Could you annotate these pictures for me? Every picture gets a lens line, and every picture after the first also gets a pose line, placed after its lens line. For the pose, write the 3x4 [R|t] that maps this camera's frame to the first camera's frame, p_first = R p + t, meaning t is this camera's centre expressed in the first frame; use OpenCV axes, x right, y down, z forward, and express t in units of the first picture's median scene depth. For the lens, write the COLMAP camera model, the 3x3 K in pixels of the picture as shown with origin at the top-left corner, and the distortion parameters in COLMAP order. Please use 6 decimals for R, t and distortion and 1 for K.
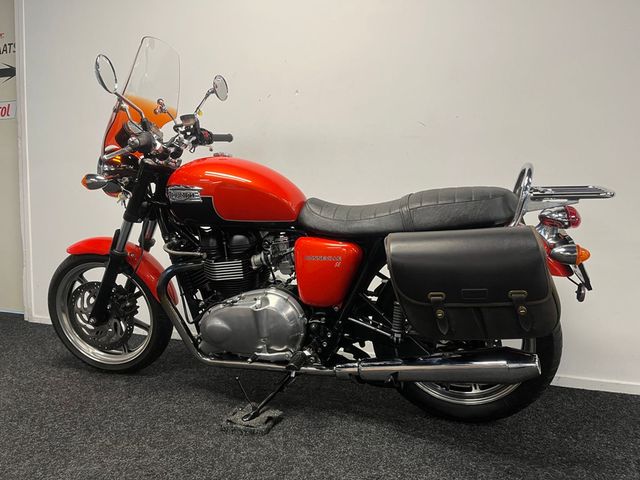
lens RADIAL K [[478.4, 0, 323.5], [0, 478.4, 241.2], [0, 0, 1]] dist [0.062818, -0.077690]
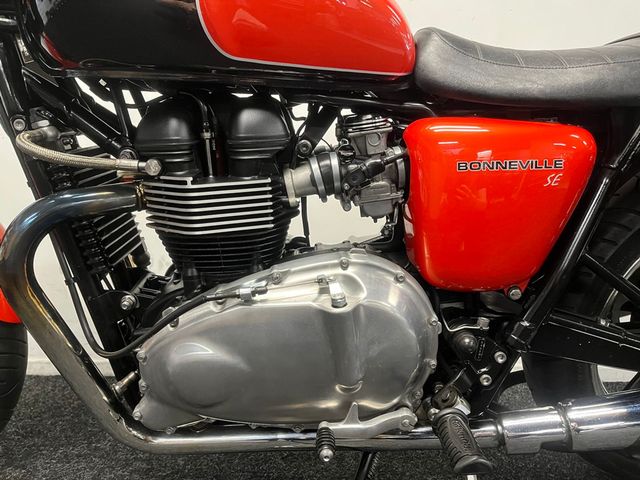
lens RADIAL K [[478.4, 0, 323.5], [0, 478.4, 241.2], [0, 0, 1]] dist [0.062818, -0.077690]
pose [[0.947587, -0.032000, 0.317893, -0.257138], [0.015208, 0.998361, 0.055164, 0.070344], [-0.319137, -0.047438, 0.946521, 0.656207]]
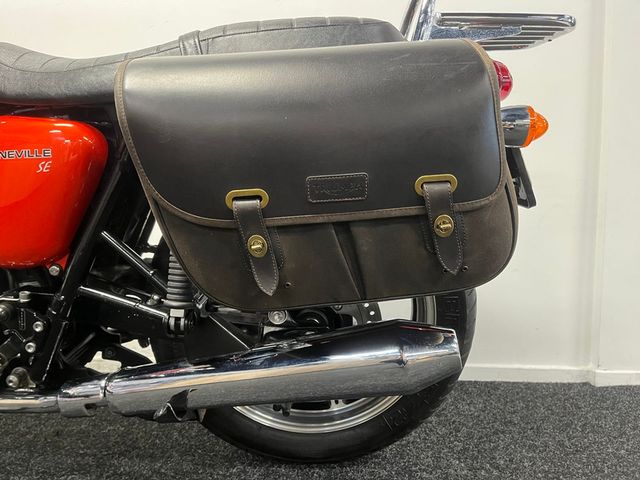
lens RADIAL K [[478.4, 0, 323.5], [0, 478.4, 241.2], [0, 0, 1]] dist [0.062818, -0.077690]
pose [[0.955964, -0.015934, 0.293050, 0.138766], [0.016768, 0.999859, -0.000333, 0.116811], [-0.293004, 0.005232, 0.956097, 0.467080]]
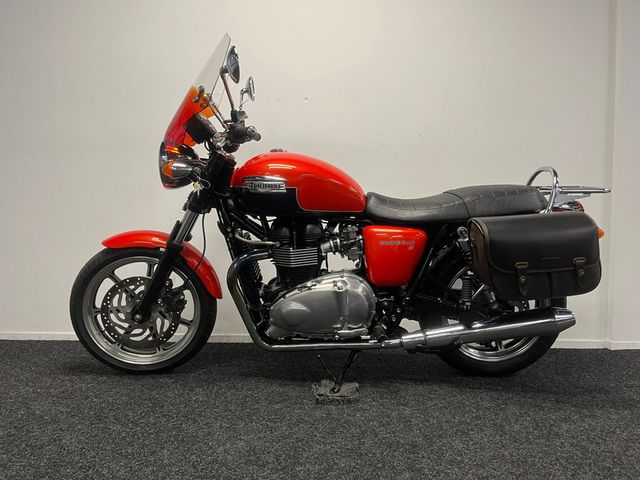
lens RADIAL K [[478.4, 0, 323.5], [0, 478.4, 241.2], [0, 0, 1]] dist [0.062818, -0.077690]
pose [[0.944740, -0.008987, 0.327698, -0.525735], [0.021183, 0.999209, -0.033666, 0.064485], [-0.327136, 0.038748, 0.944182, -0.029151]]
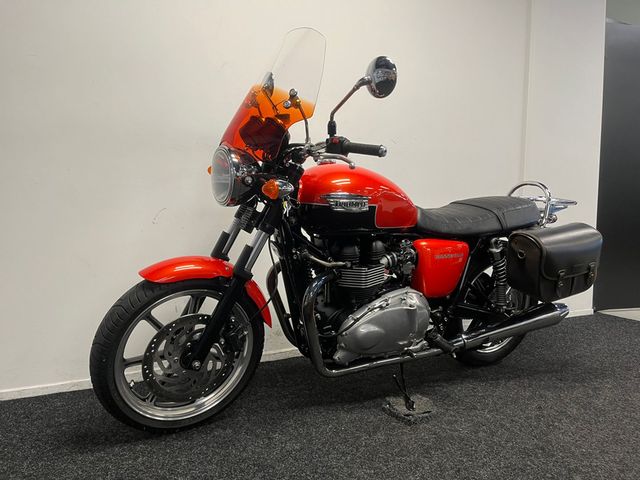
lens RADIAL K [[478.4, 0, 323.5], [0, 478.4, 241.2], [0, 0, 1]] dist [0.062818, -0.077690]
pose [[0.706317, -0.060364, 0.705317, -1.032590], [0.059387, 0.997898, 0.025934, -0.049121], [-0.705400, 0.023569, 0.708417, 0.355293]]
